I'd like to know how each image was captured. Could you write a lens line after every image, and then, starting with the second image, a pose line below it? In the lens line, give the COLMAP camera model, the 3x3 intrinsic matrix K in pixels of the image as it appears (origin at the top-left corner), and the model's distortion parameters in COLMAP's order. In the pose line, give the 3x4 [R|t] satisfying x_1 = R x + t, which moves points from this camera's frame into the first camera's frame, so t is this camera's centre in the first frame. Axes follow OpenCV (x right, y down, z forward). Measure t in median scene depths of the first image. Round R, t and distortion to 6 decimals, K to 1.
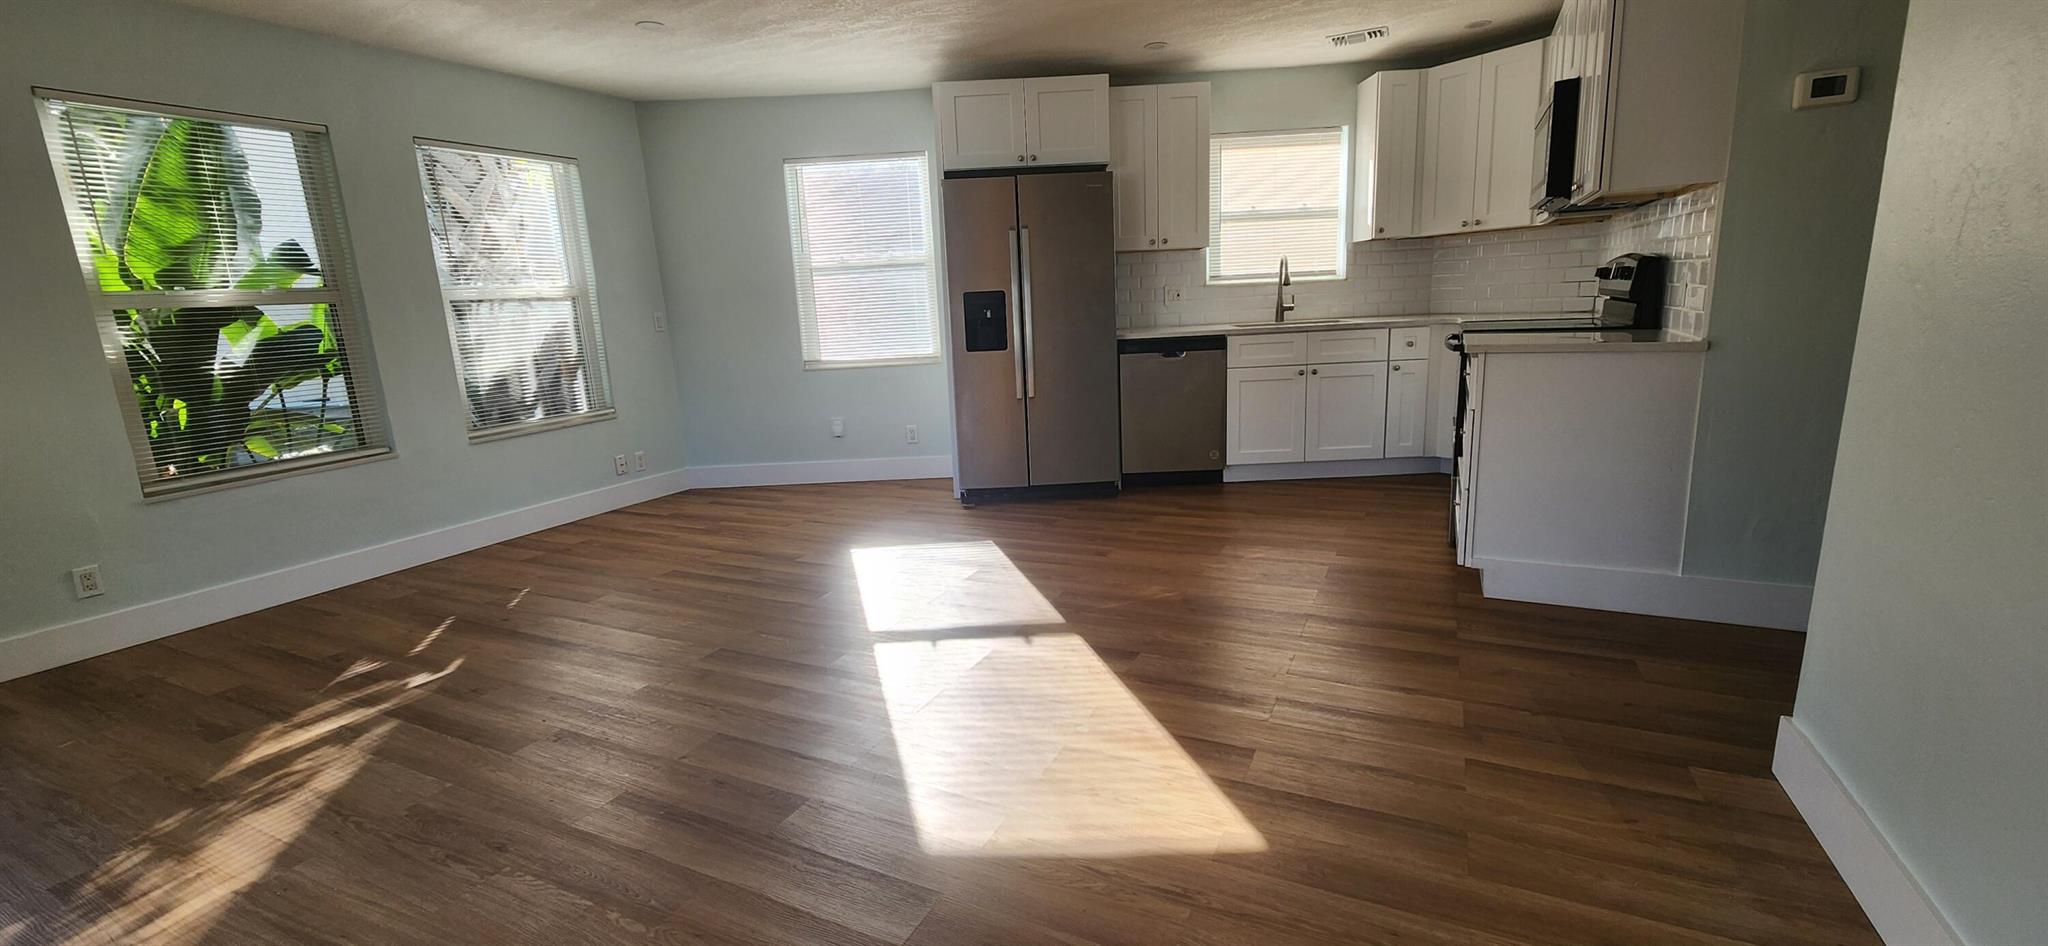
lens RADIAL K [[837.8, 0, 1017.3], [0, 837.8, 471.7], [0, 0, 1]] dist [0.002139, 0.000118]
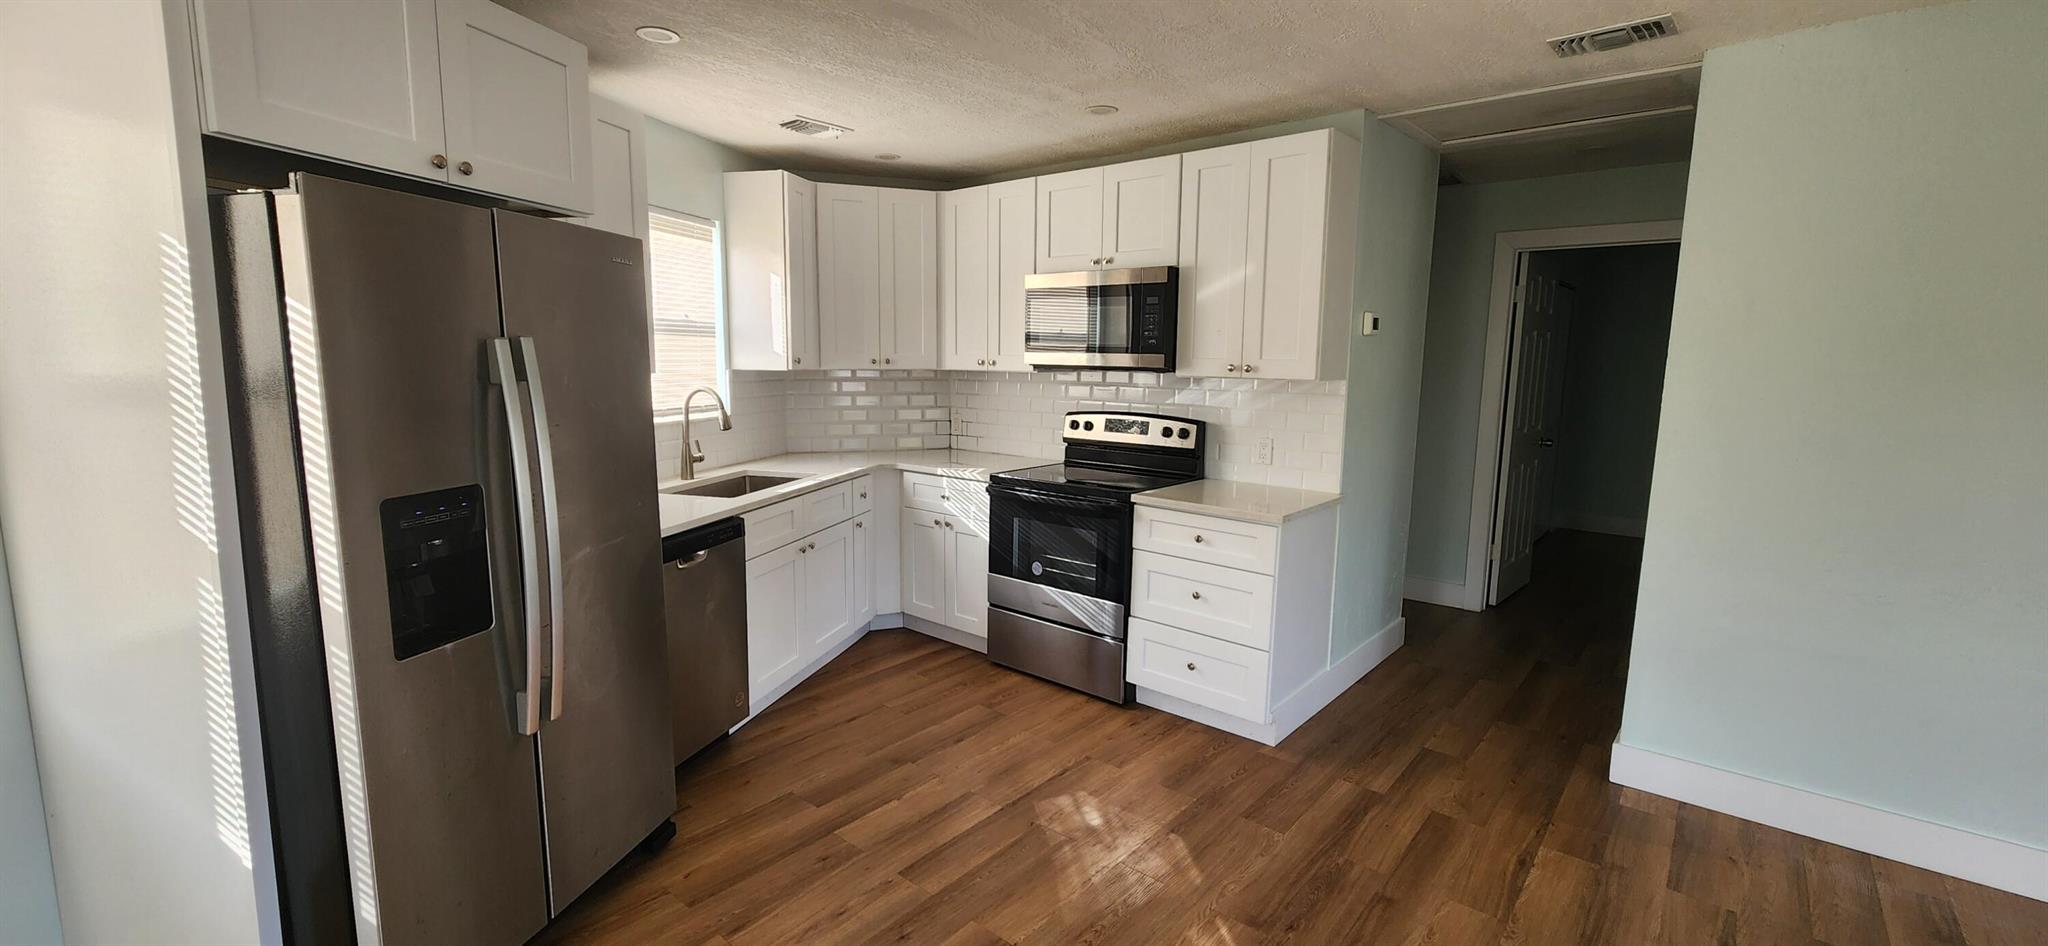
lens RADIAL K [[837.8, 0, 1017.3], [0, 837.8, 471.7], [0, 0, 1]] dist [0.002139, 0.000118]
pose [[0.243071, -0.086520, 0.966142, -0.334508], [0.176141, 0.983392, 0.043750, -0.192245], [-0.953882, 0.159543, 0.254274, 0.647325]]
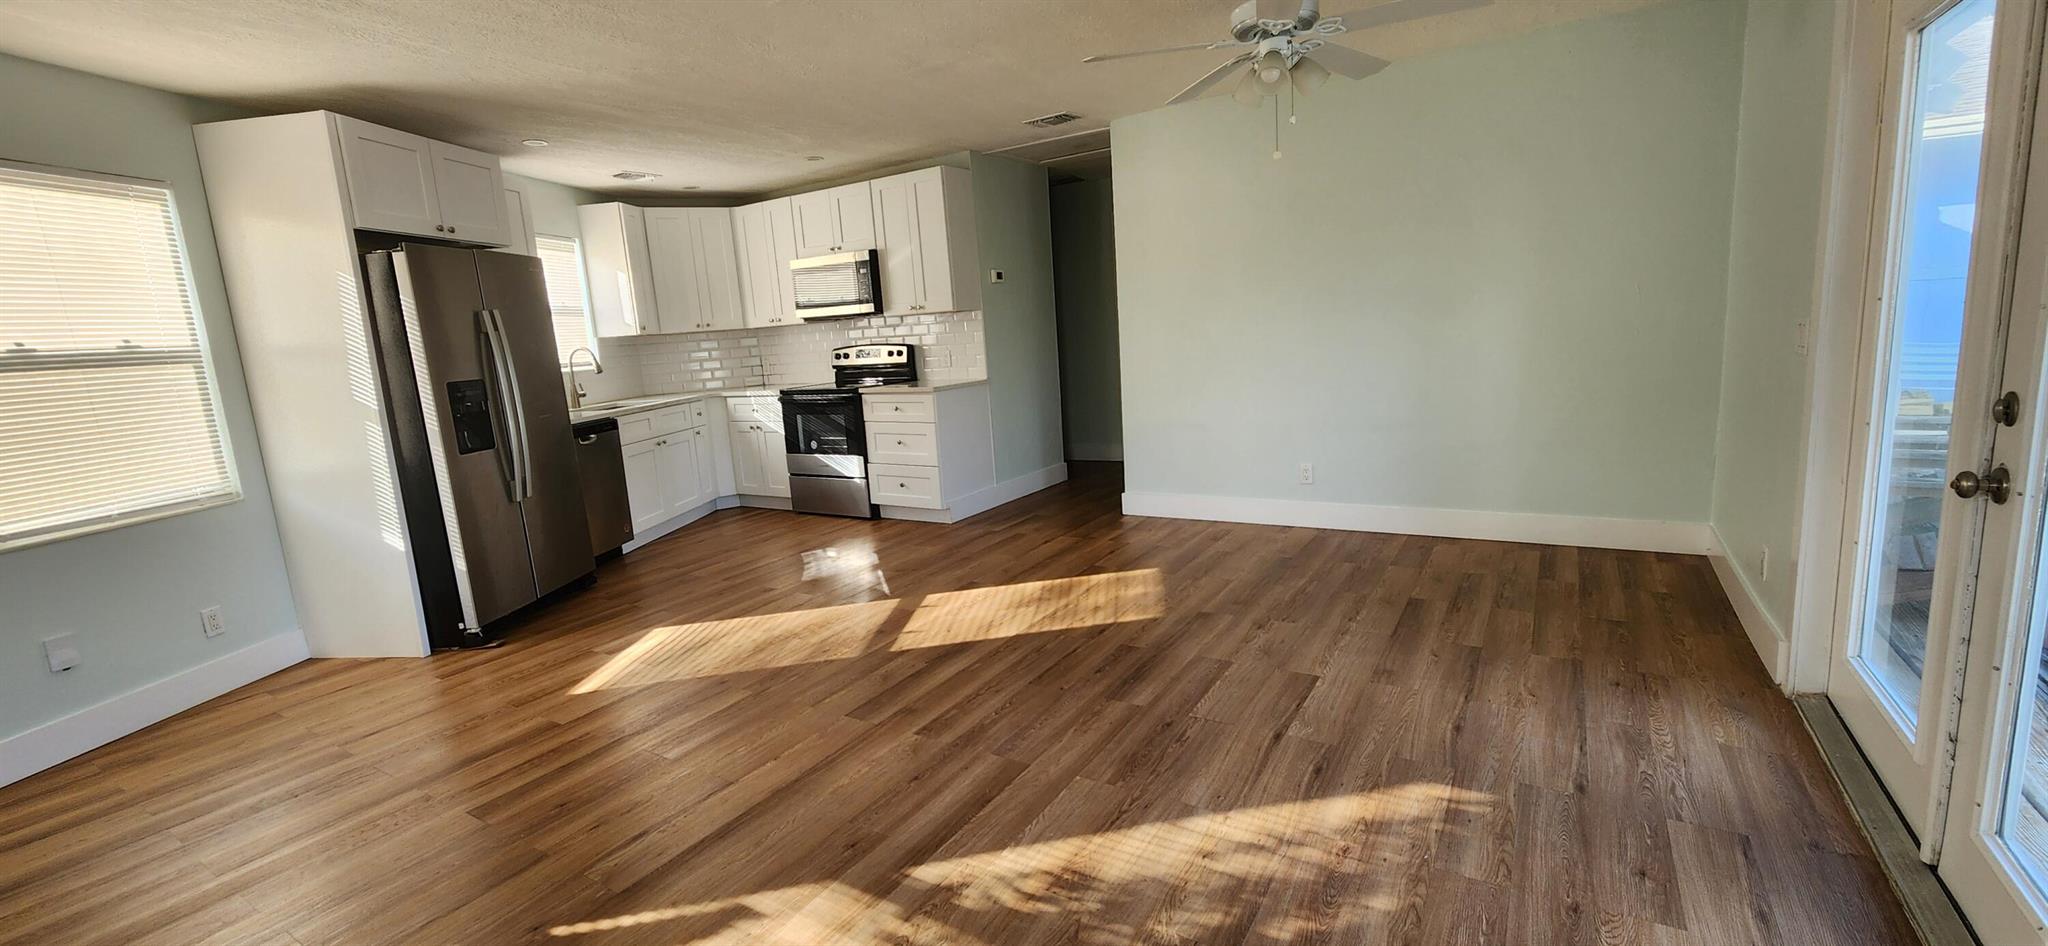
lens RADIAL K [[837.8, 0, 1017.3], [0, 837.8, 471.7], [0, 0, 1]] dist [0.002139, 0.000118]
pose [[0.106738, -0.130734, 0.985655, -0.799944], [0.264695, 0.959281, 0.098572, -0.066227], [-0.958407, 0.250377, 0.136996, 0.383438]]
